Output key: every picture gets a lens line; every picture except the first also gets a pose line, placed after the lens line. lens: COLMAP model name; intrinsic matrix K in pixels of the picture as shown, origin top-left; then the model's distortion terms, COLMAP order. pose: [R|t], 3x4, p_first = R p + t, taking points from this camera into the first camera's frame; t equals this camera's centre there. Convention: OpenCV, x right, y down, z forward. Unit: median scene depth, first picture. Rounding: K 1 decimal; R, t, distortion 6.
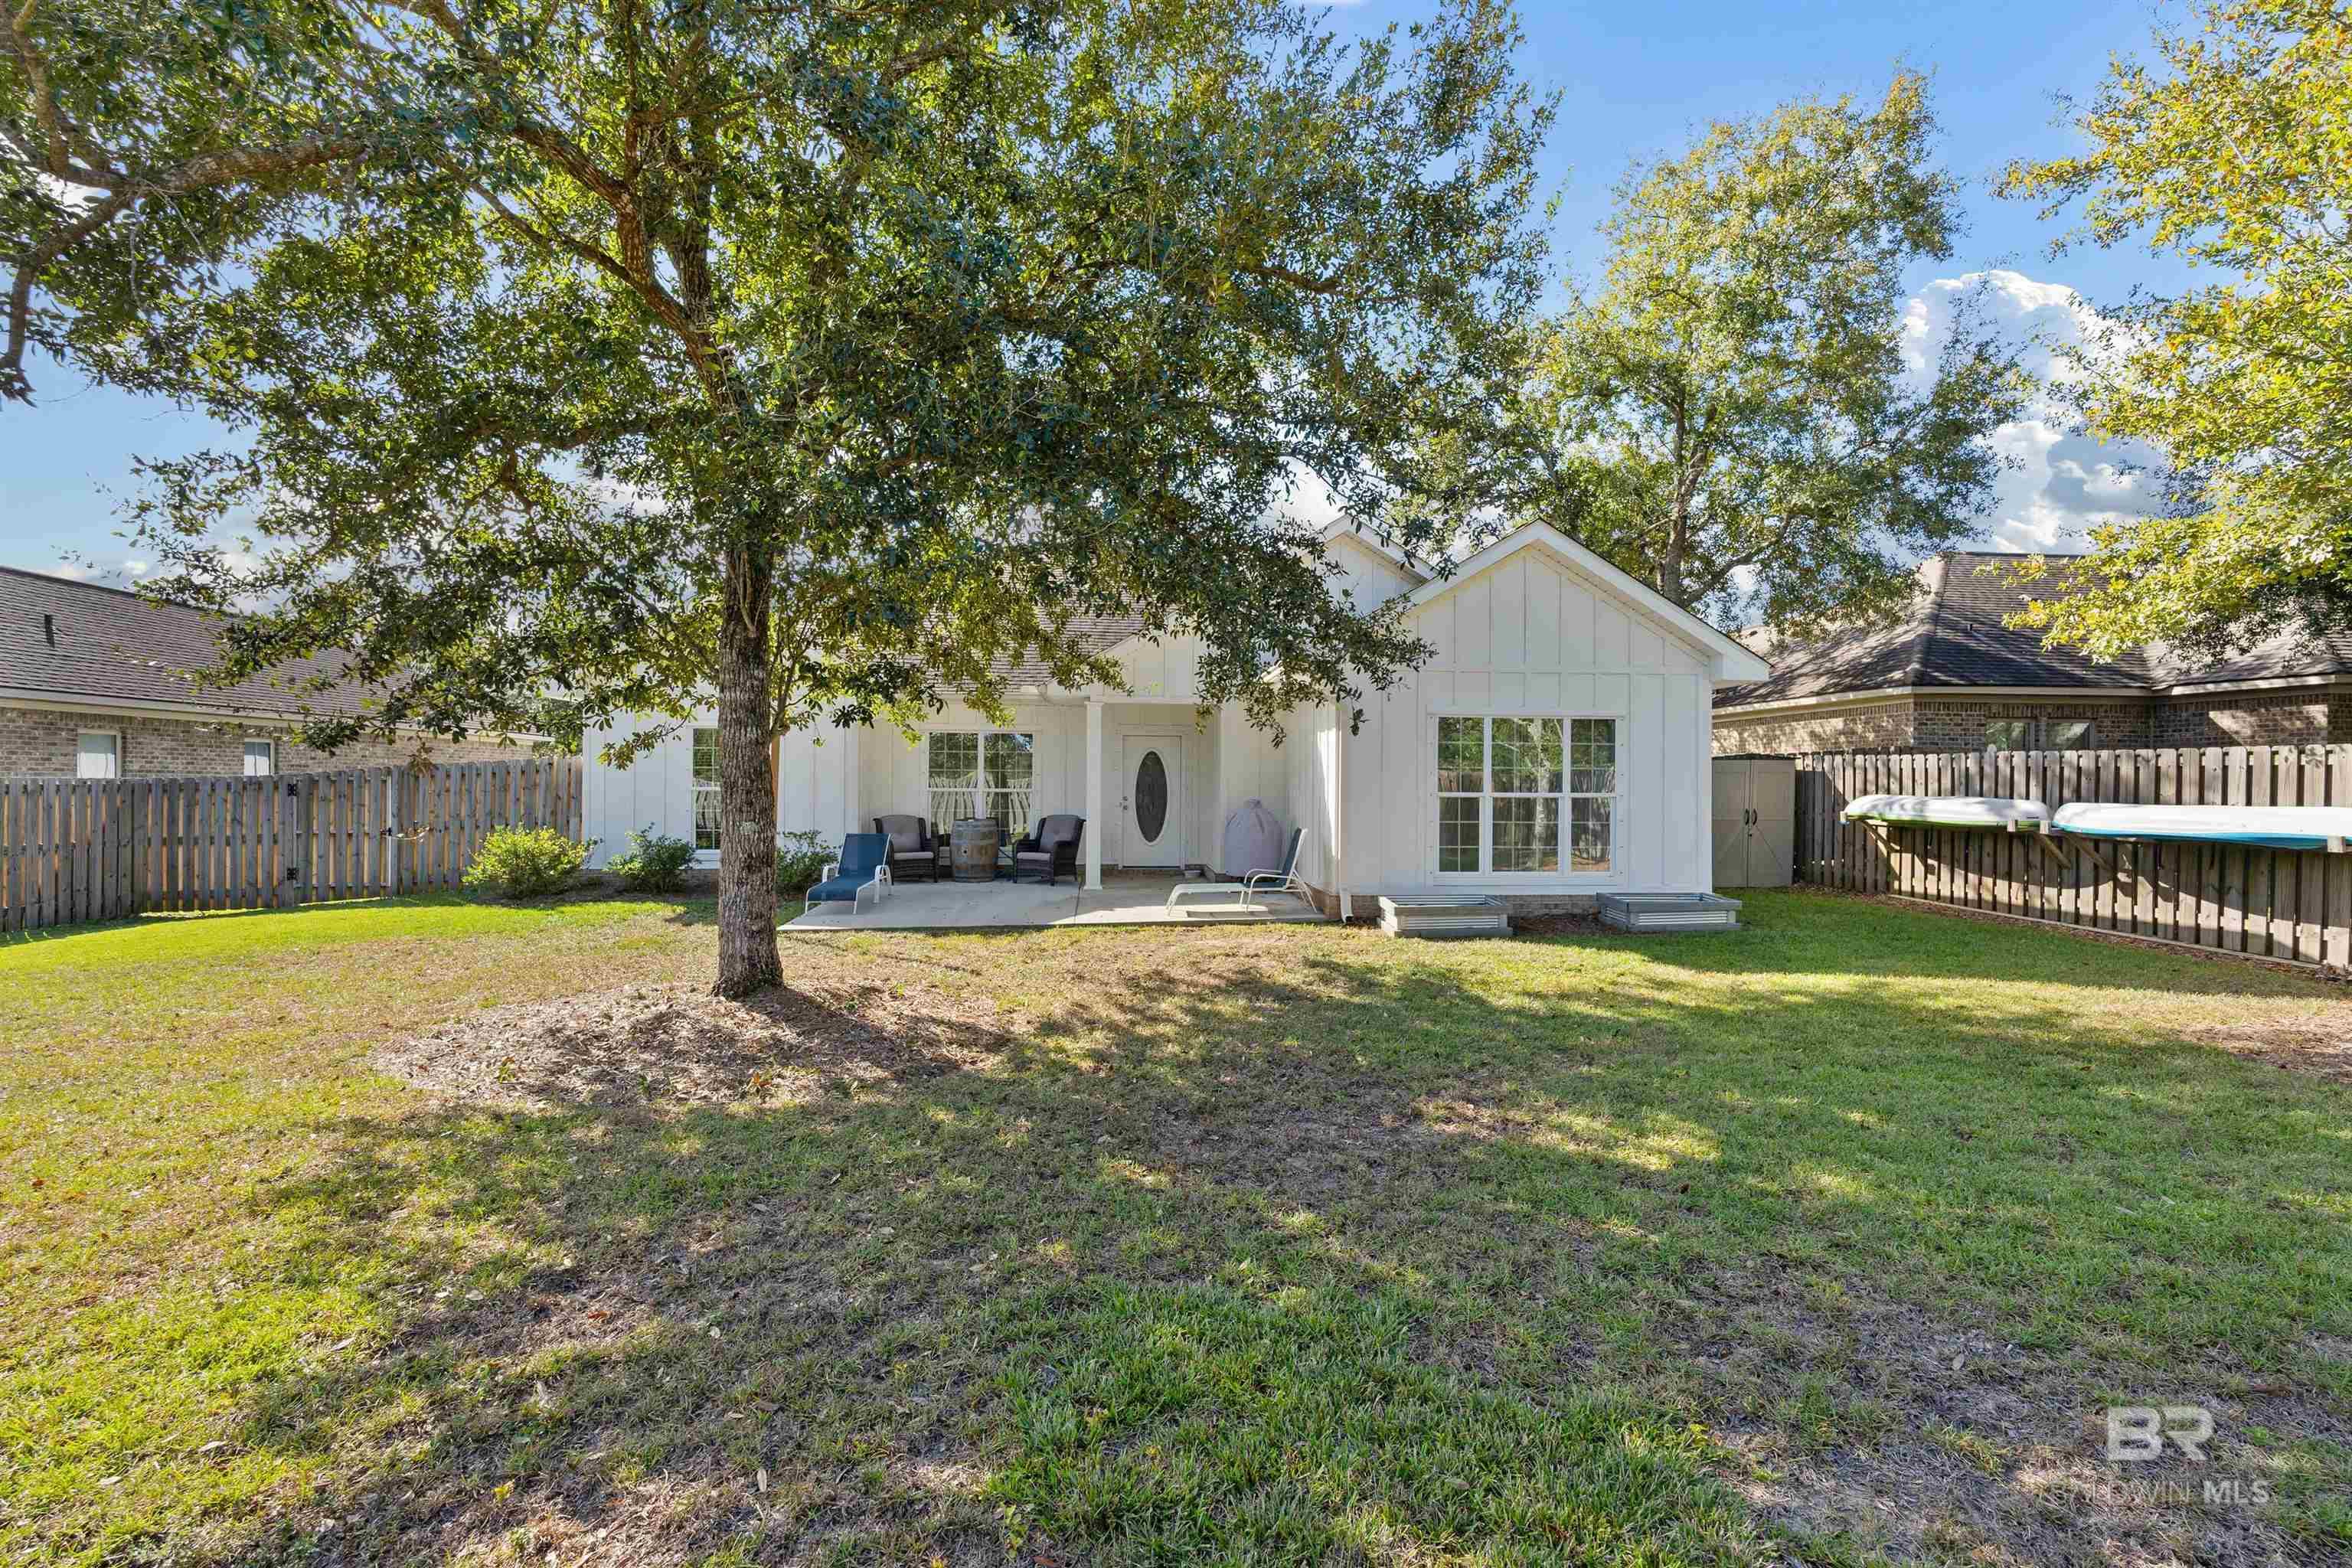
lens RADIAL K [[1029.6, 0, 1179.9], [0, 1029.6, 773.7], [0, 0, 1]] dist [0.001788, 0.000480]
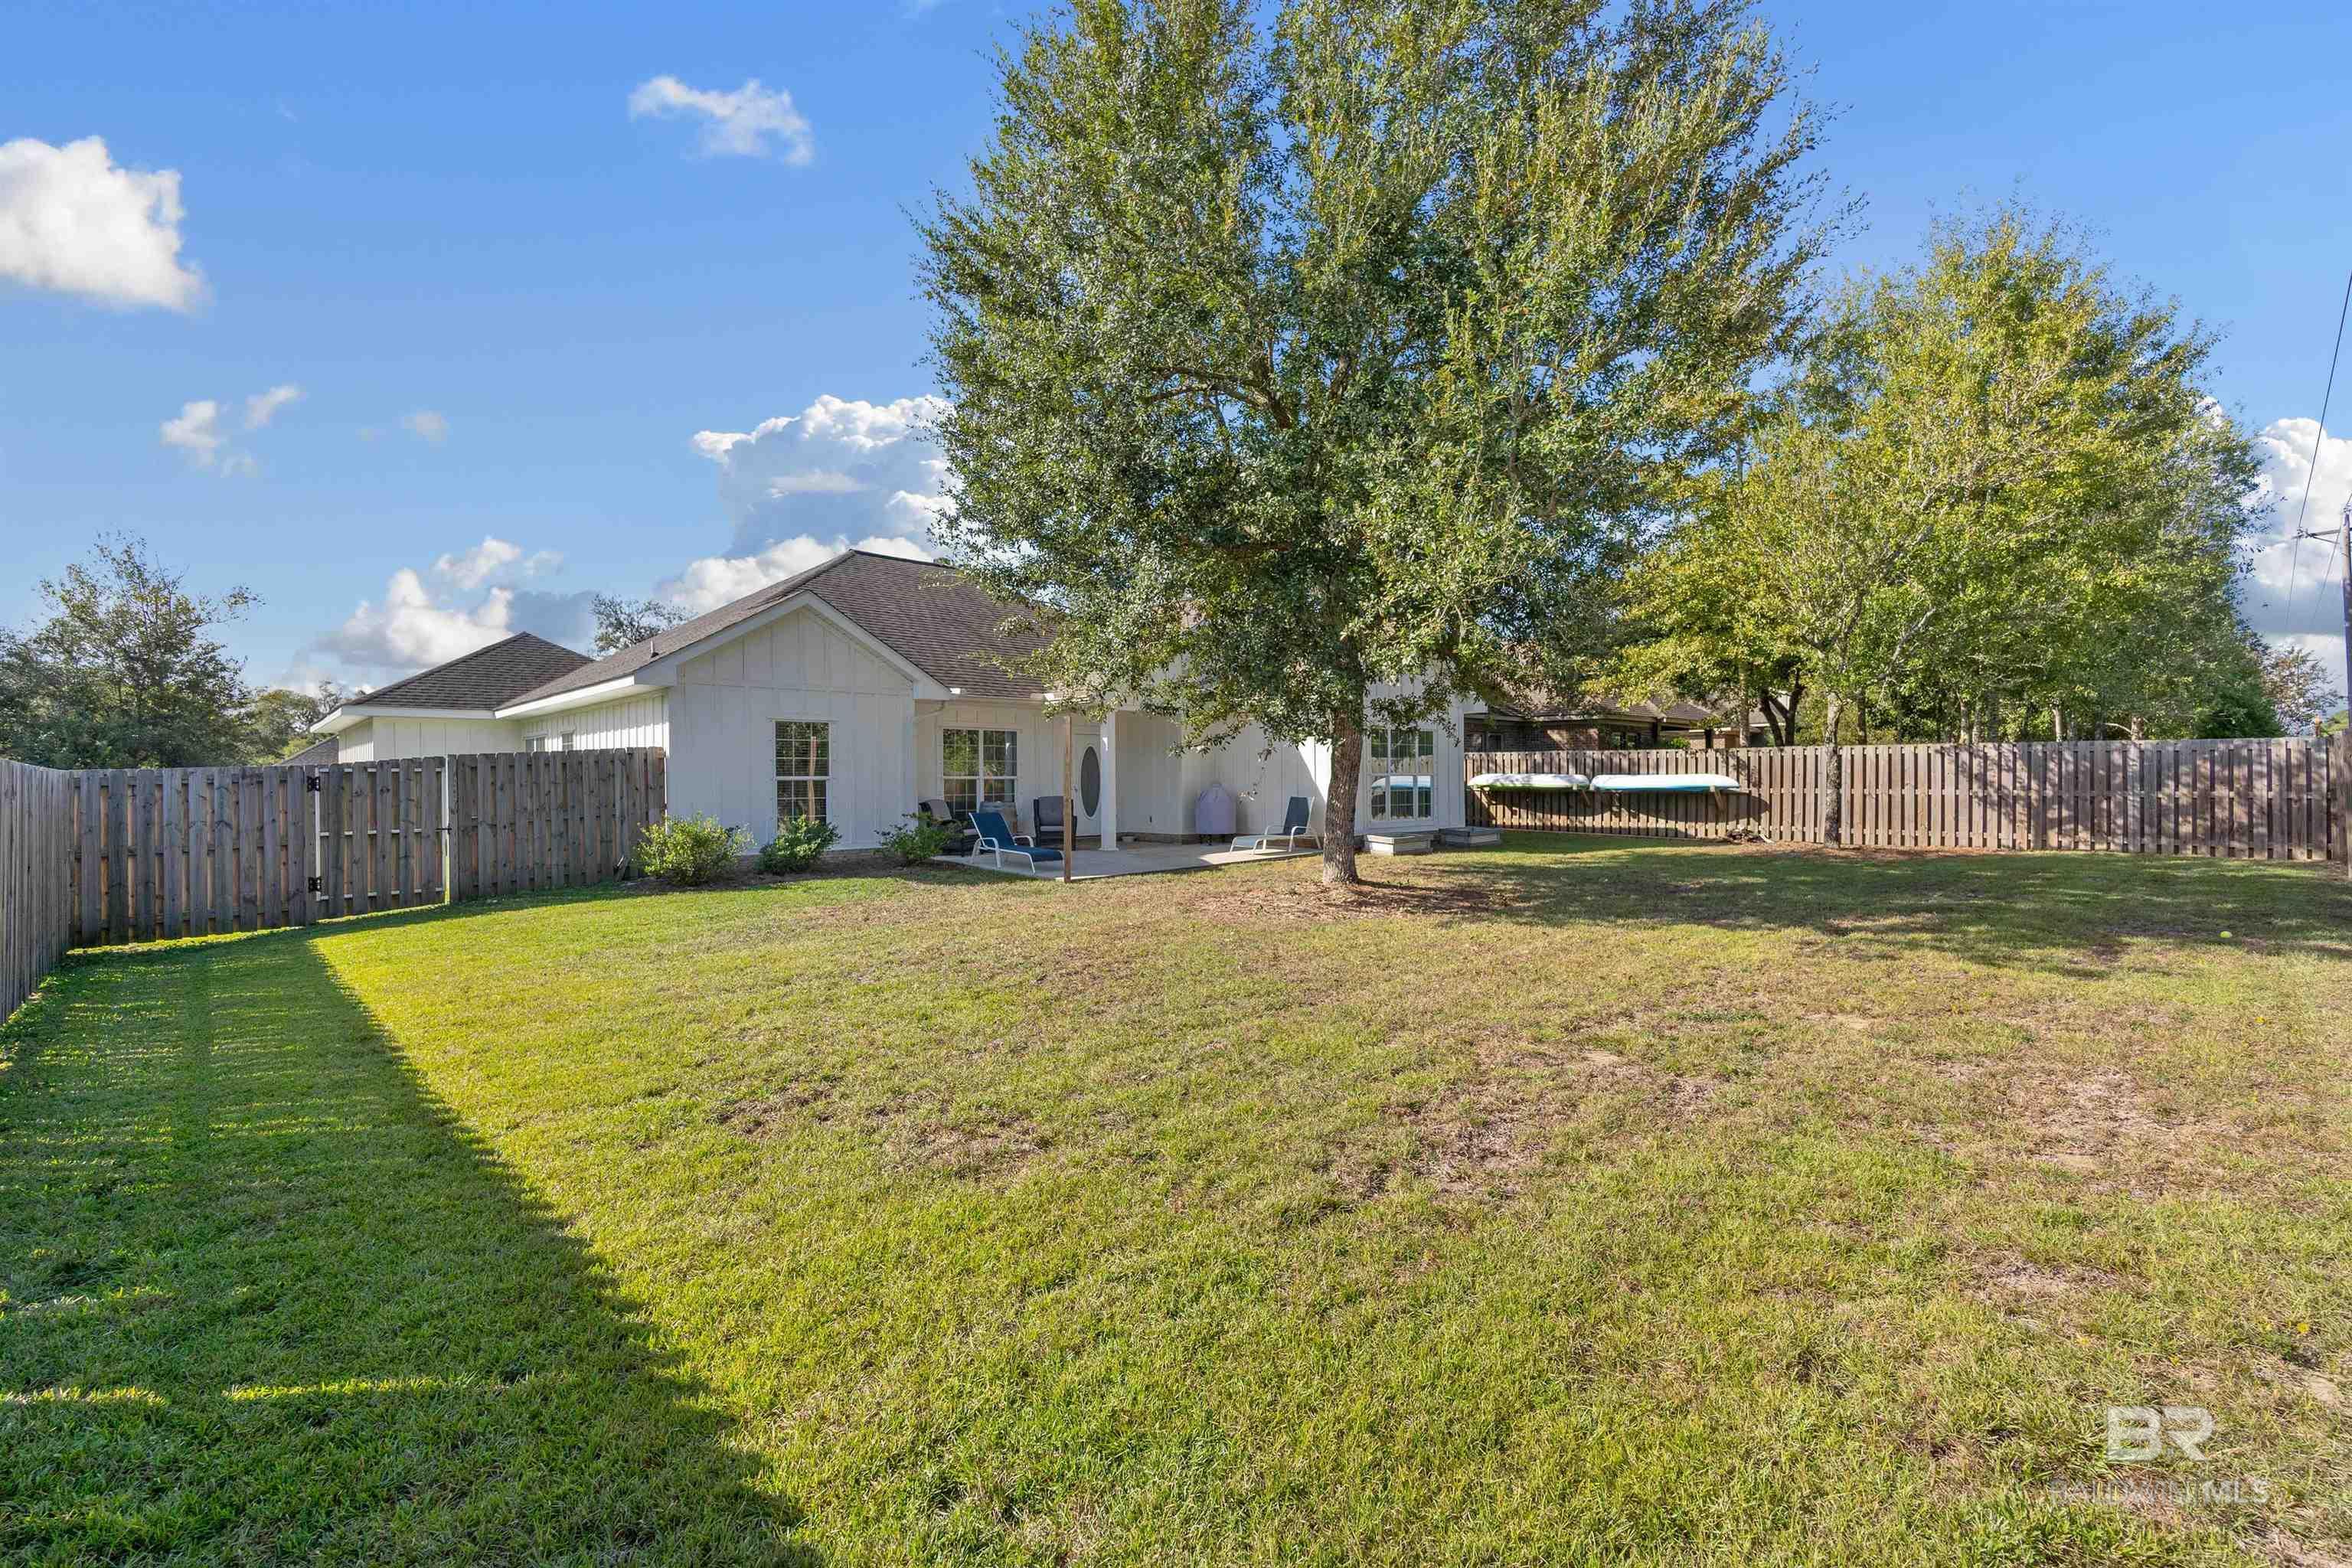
lens RADIAL K [[1029.6, 0, 1179.9], [0, 1029.6, 773.7], [0, 0, 1]] dist [0.001788, 0.000480]
pose [[0.772497, -0.007877, 0.634970, -1.058151], [0.005166, 0.999968, 0.006121, 0.007084], [-0.634998, -0.001448, 0.772513, -0.089552]]
